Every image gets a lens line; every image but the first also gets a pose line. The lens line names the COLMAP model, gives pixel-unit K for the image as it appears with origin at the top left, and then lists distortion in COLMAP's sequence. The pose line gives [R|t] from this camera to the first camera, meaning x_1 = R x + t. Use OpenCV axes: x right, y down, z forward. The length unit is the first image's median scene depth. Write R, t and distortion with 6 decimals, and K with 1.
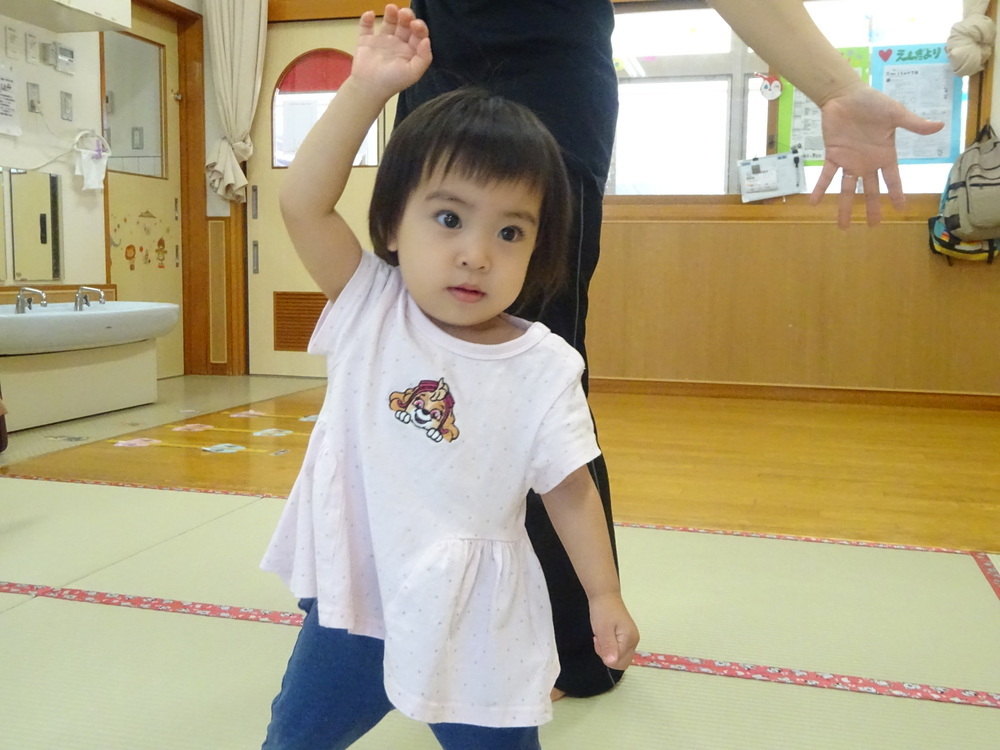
lens RADIAL K [[1017.8, 0, 542.6], [0, 1017.8, 379.2], [0, 0, 1]] dist [-0.007918, -0.012030]
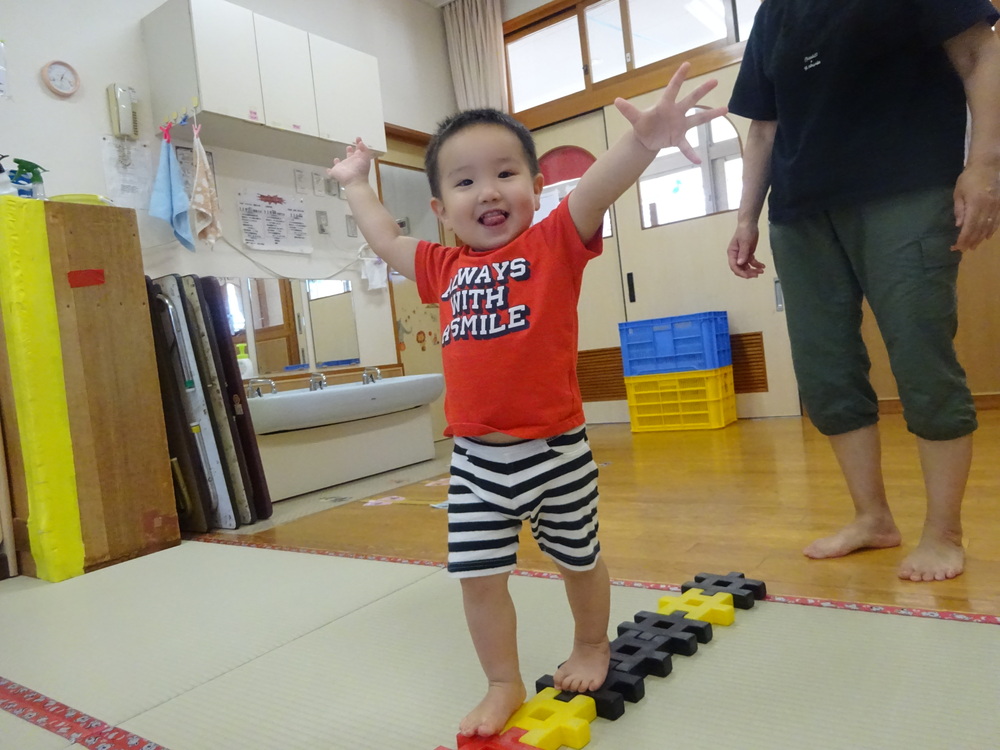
lens RADIAL K [[728.7, 0, 500.0], [0, 728.7, 375.0], [0, 0, 1]] dist [-0.003514, -0.005442]
pose [[0.916071, -0.109301, -0.385832, 0.025201], [0.085169, 0.993218, -0.079151, 0.000159], [0.391867, 0.039647, 0.919167, 0.250773]]
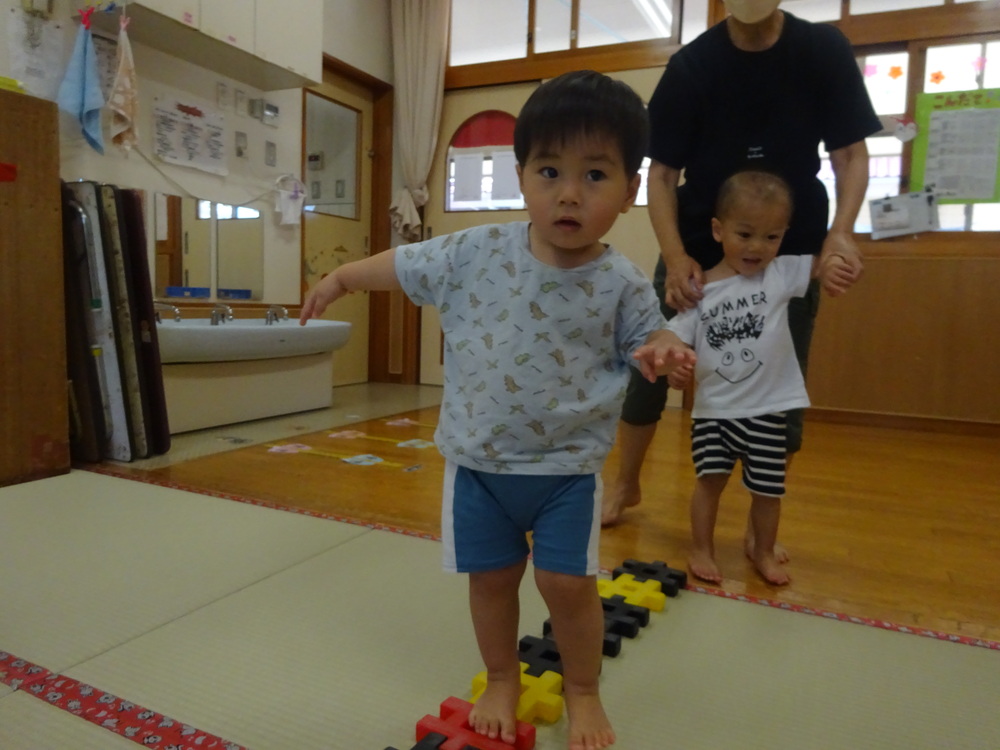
lens RADIAL K [[725.4, 0, 500.2], [0, 725.4, 378.4], [0, 0, 1]] dist [0.000651, -0.019682]
pose [[0.976697, 0.039350, -0.210983, -0.017580], [-0.041545, 0.999119, -0.005977, -0.012671], [0.210562, 0.014603, 0.977472, 0.230249]]
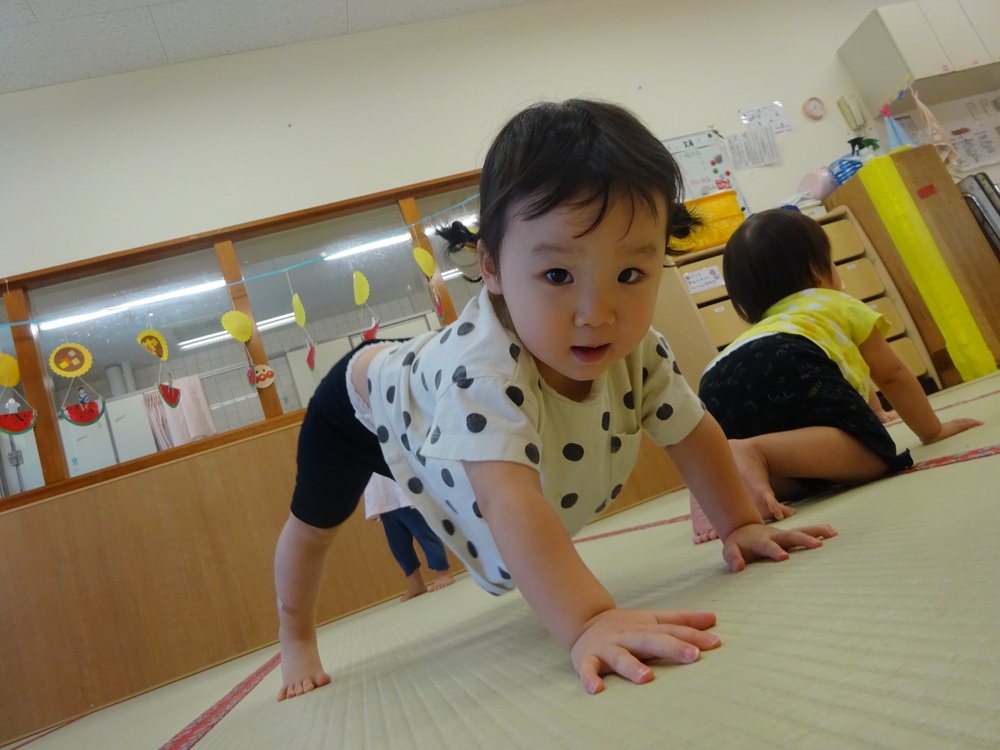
lens RADIAL K [[725.4, 0, 500.2], [0, 725.4, 378.4], [0, 0, 1]] dist [0.000651, -0.019682]
pose [[0.382116, -0.351998, -0.854450, -0.006987], [0.258945, 0.928358, -0.266643, 0.137606], [0.887094, -0.119367, 0.445888, -0.159183]]
